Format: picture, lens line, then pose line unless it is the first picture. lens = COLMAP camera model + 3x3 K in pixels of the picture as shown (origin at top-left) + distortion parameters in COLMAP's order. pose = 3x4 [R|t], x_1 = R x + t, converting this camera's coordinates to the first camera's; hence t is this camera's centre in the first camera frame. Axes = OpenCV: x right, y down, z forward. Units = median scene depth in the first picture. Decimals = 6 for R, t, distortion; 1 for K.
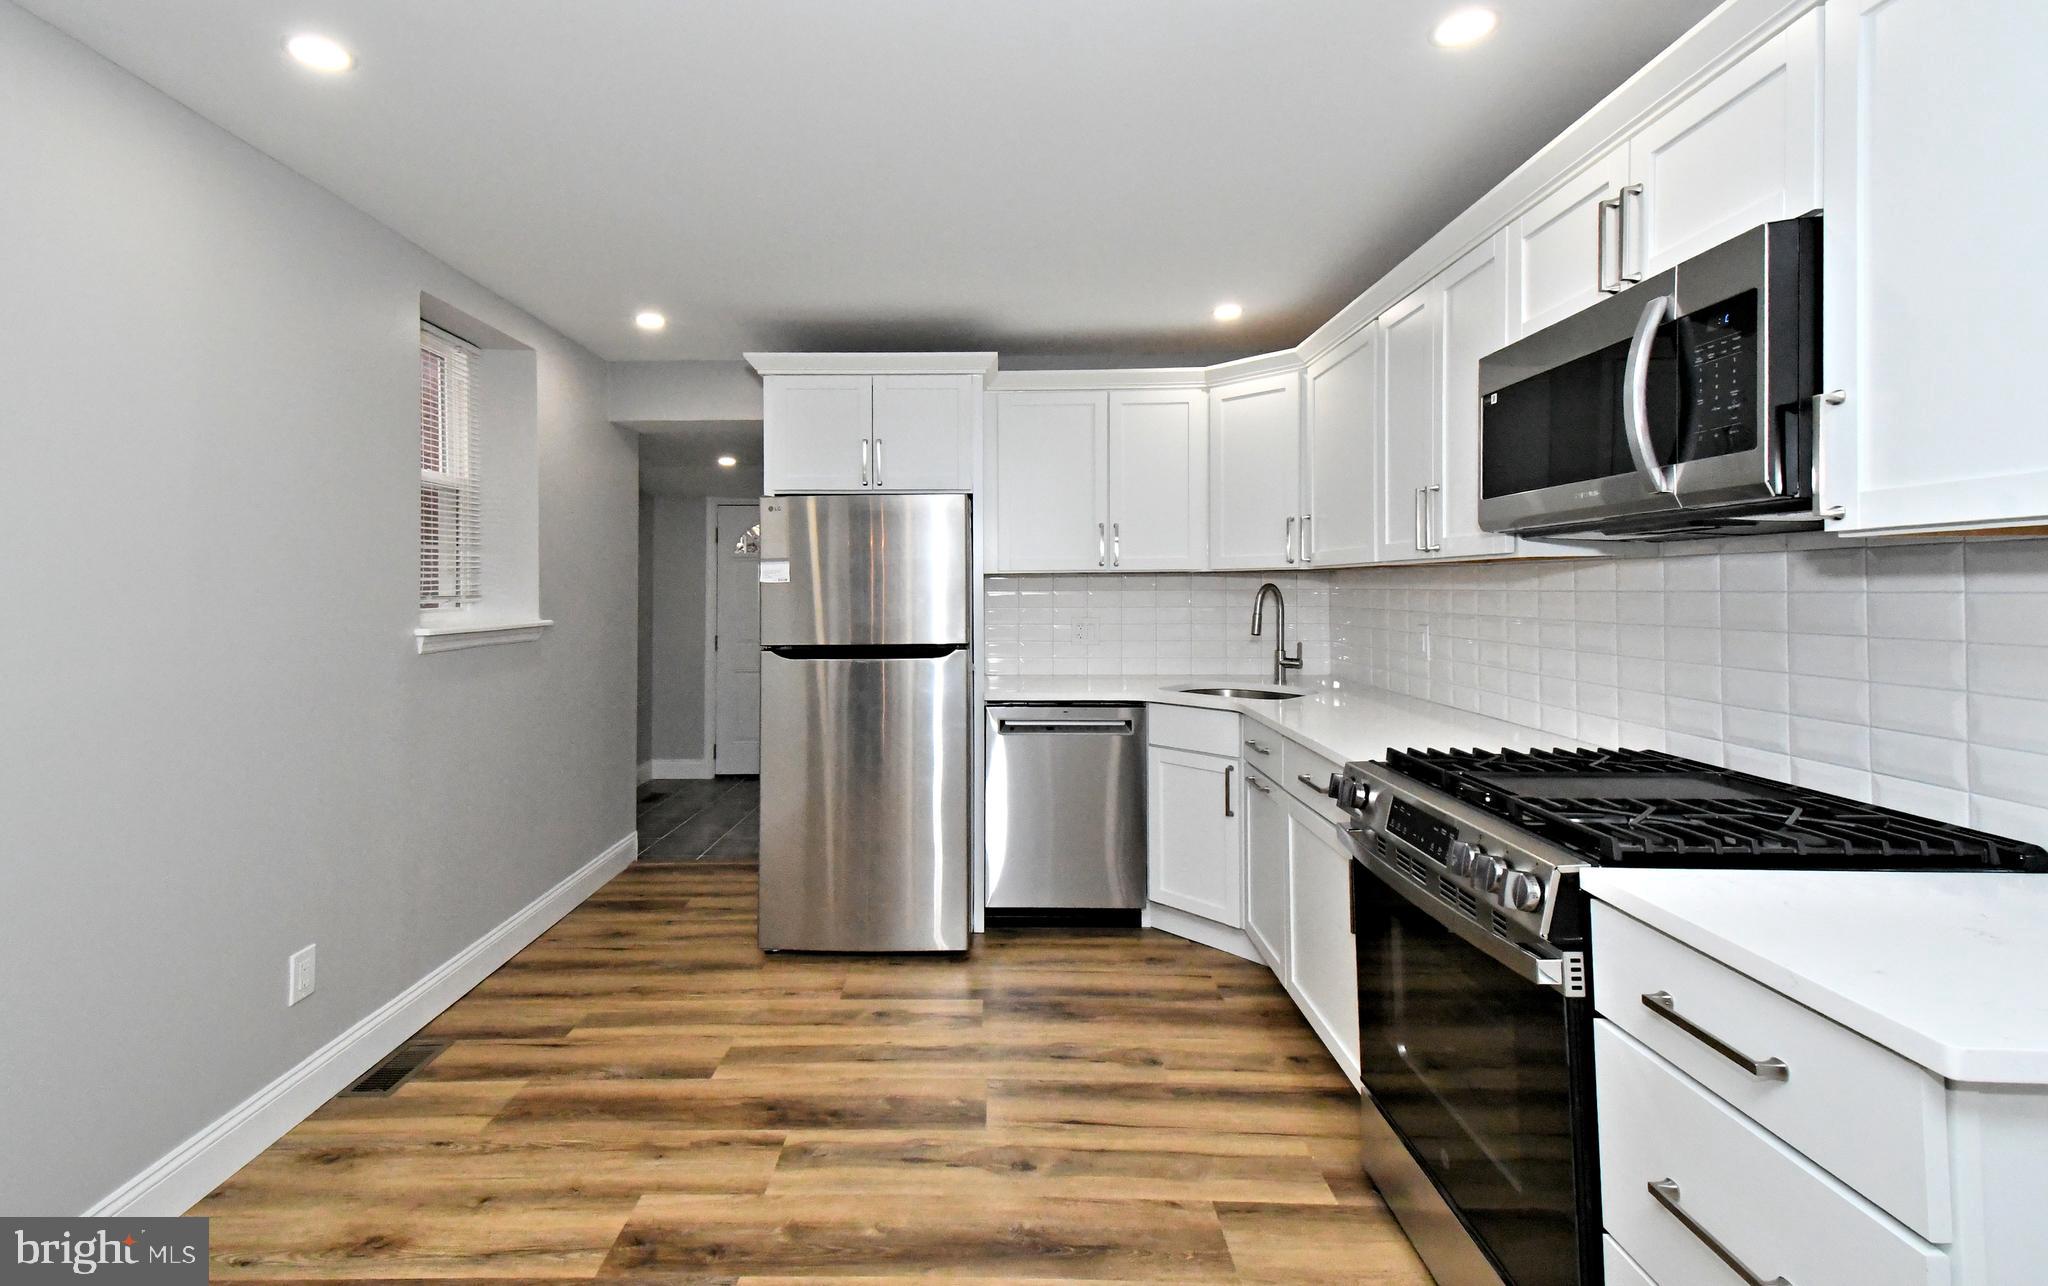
lens RADIAL K [[889.4, 0, 971.3], [0, 889.4, 586.8], [0, 0, 1]] dist [0.060934, -0.023528]
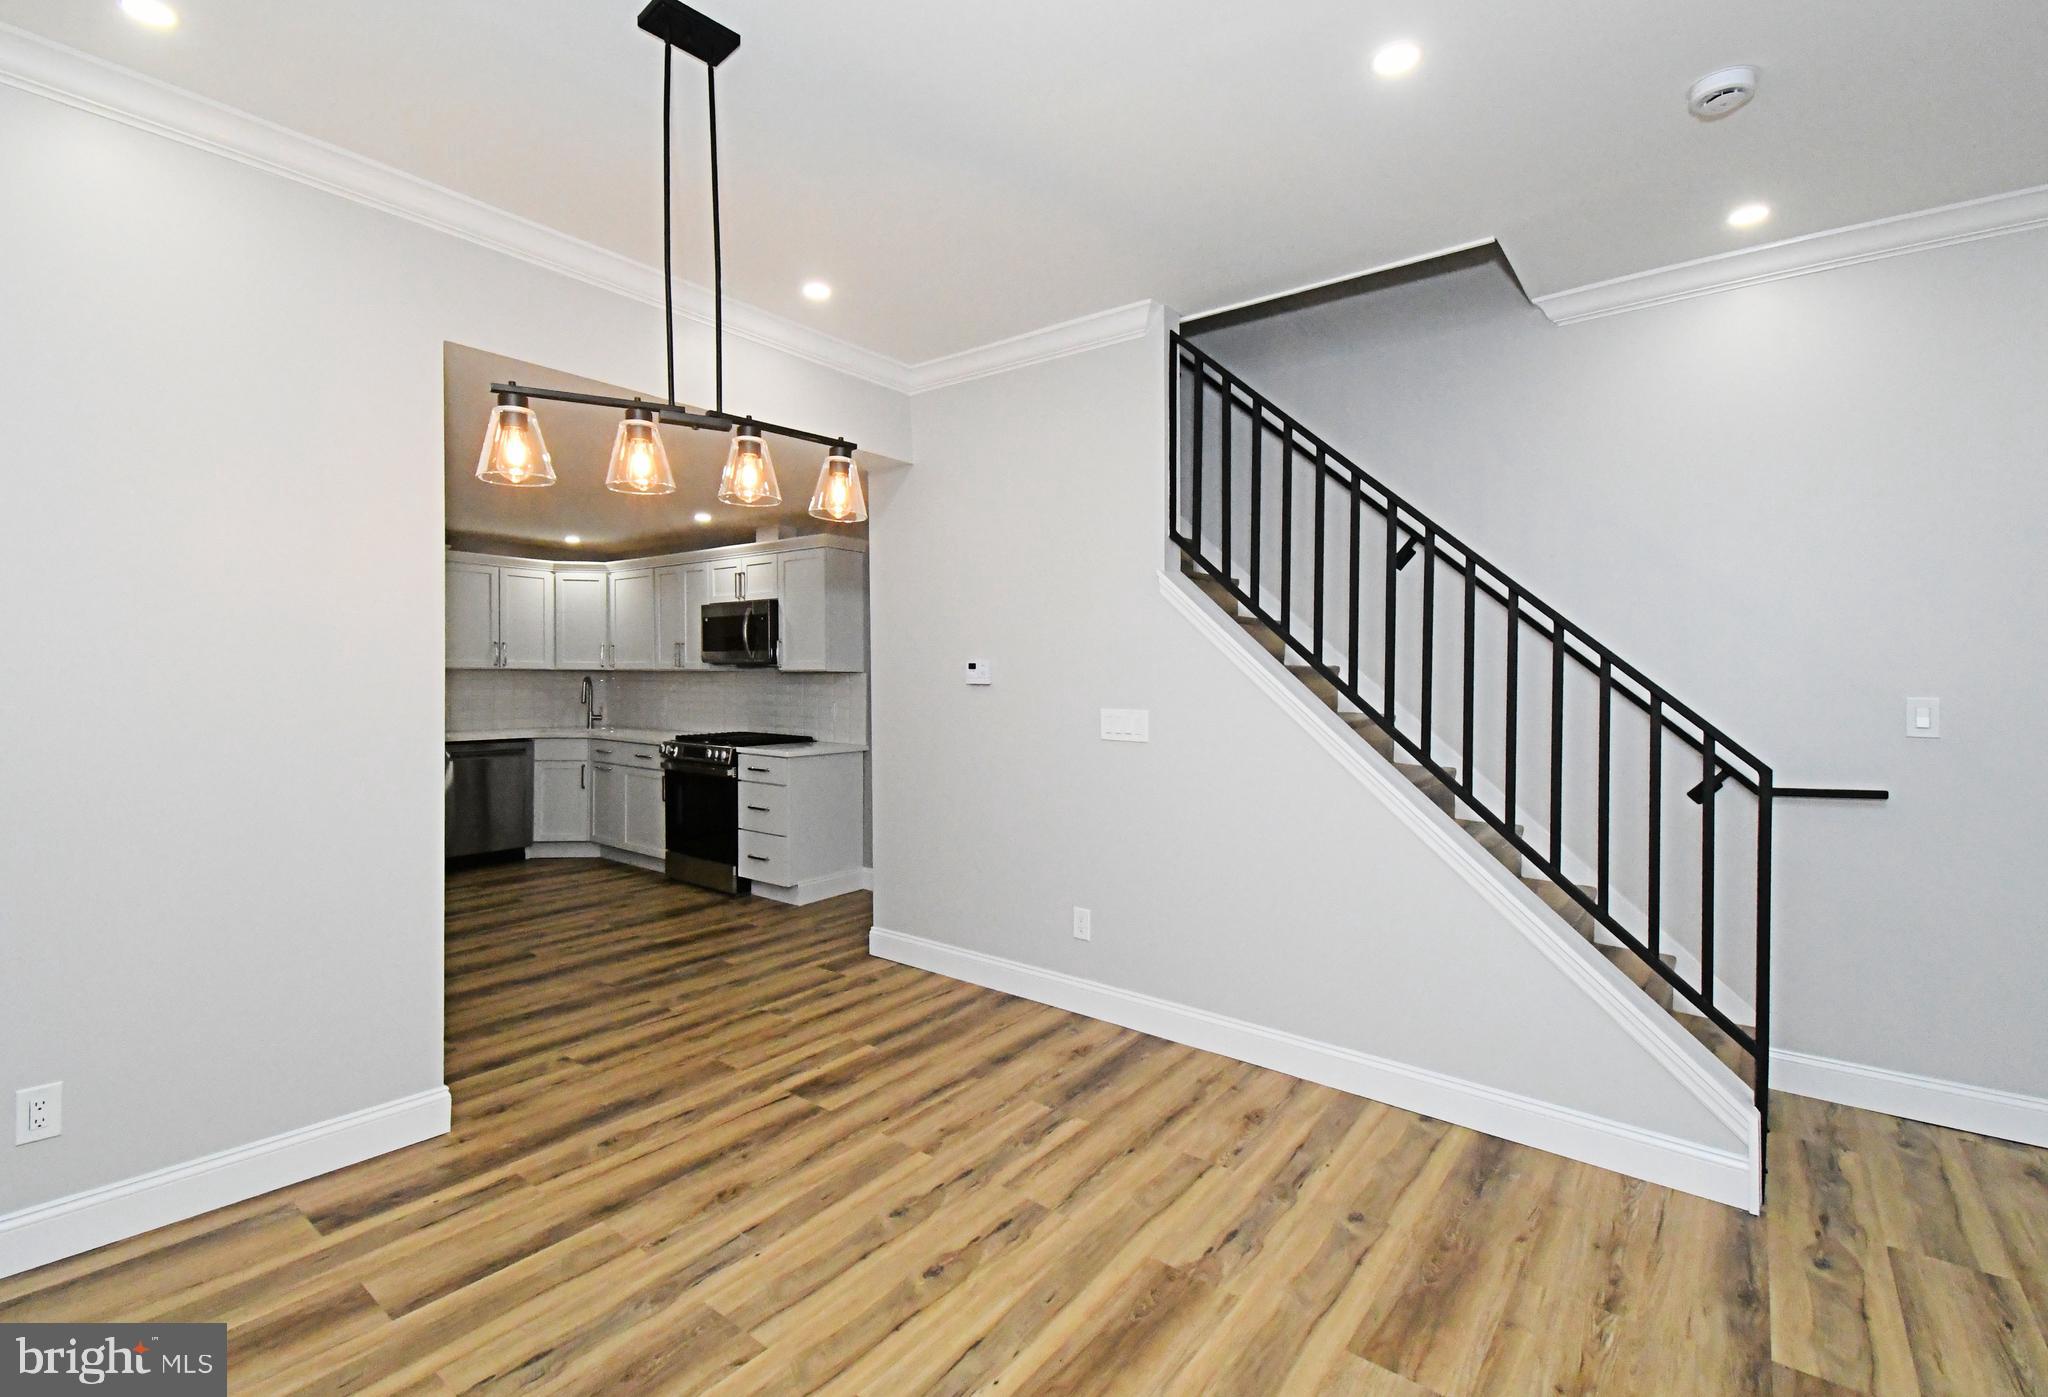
lens RADIAL K [[924.5, 0, 973.1], [0, 924.5, 694.7], [0, 0, 1]] dist [0.009758, -0.000447]
pose [[0.622584, -0.011773, 0.782464, -1.017131], [-0.007511, 0.999751, 0.021019, -0.019025], [-0.782517, -0.018963, 0.622341, -1.283462]]
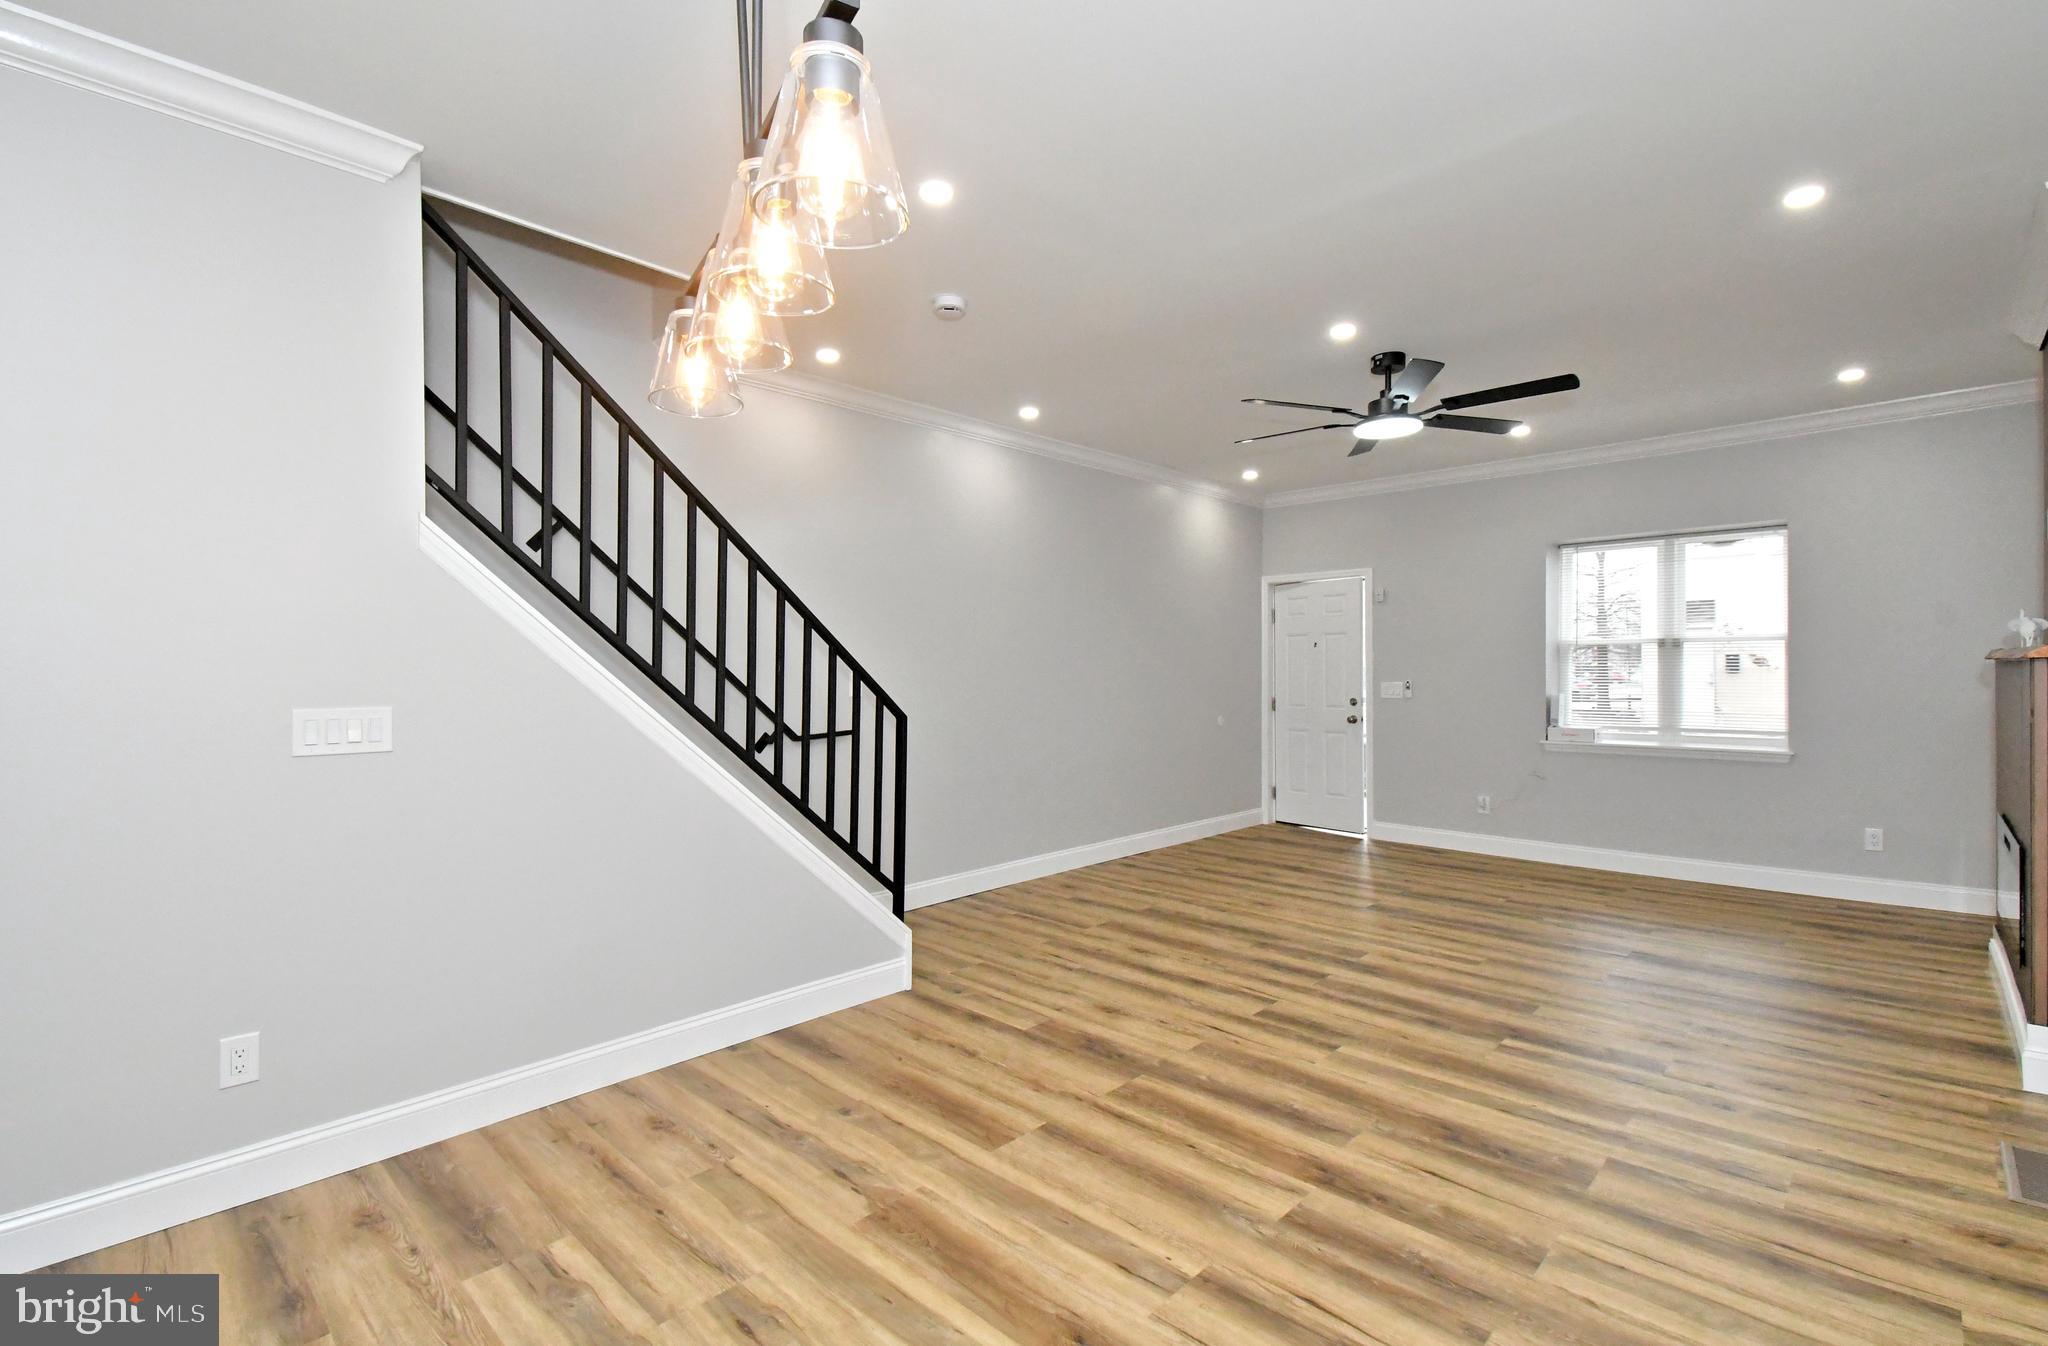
lens RADIAL K [[915.4, 0, 1032.9], [0, 915.4, 674.2], [0, 0, 1]] dist [0.030300, -0.000127]
pose [[-0.737648, 0.006153, 0.675157, -0.964079], [0.008956, 0.999960, 0.000672, 0.003090], [-0.675126, 0.006543, -0.737674, -0.389557]]
